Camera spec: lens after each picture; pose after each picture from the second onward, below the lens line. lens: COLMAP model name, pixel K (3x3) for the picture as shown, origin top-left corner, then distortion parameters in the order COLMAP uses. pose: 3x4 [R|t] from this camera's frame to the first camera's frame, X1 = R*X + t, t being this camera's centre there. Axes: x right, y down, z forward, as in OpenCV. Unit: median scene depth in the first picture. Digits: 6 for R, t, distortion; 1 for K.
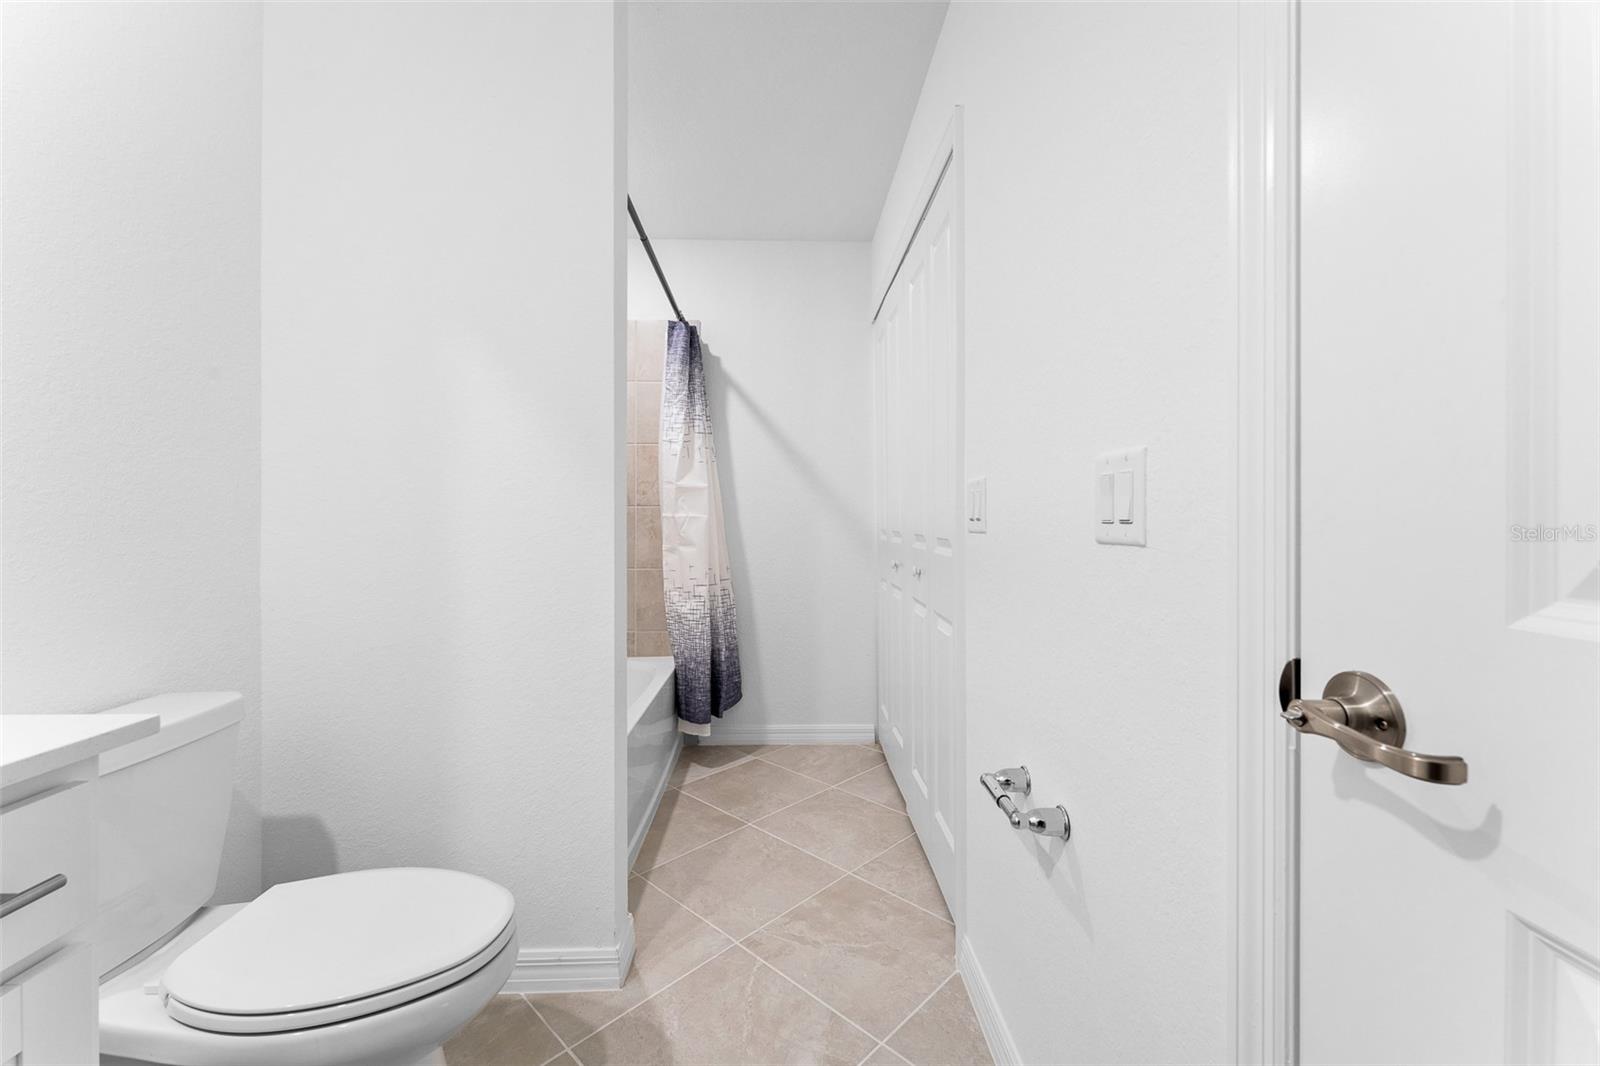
lens RADIAL K [[646.4, 0, 800.8], [0, 646.4, 509.1], [0, 0, 1]] dist [0.001818, 0.000086]
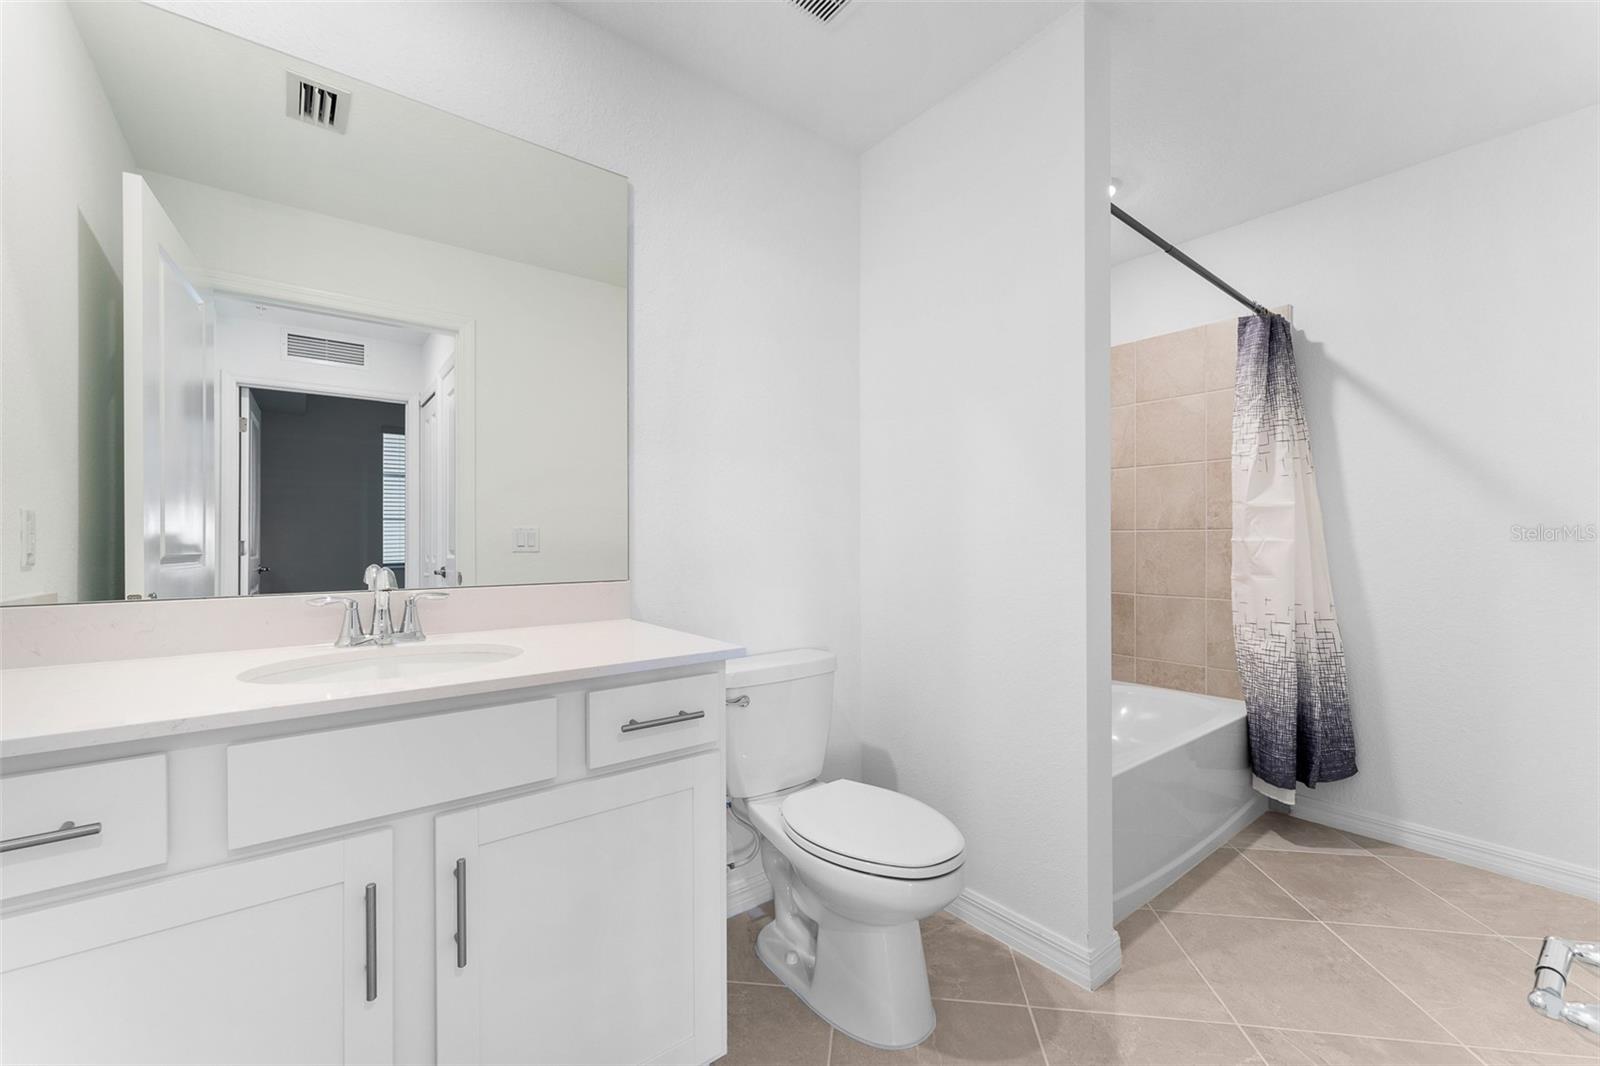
lens RADIAL K [[646.4, 0, 805.4], [0, 646.4, 536.1], [0, 0, 1]] dist [0.001818, 0.000086]
pose [[0.602383, -0.002394, -0.798203, 0.144100], [0.007005, 0.999973, 0.002288, -0.001156], [0.798176, -0.006970, 0.602384, 0.000700]]
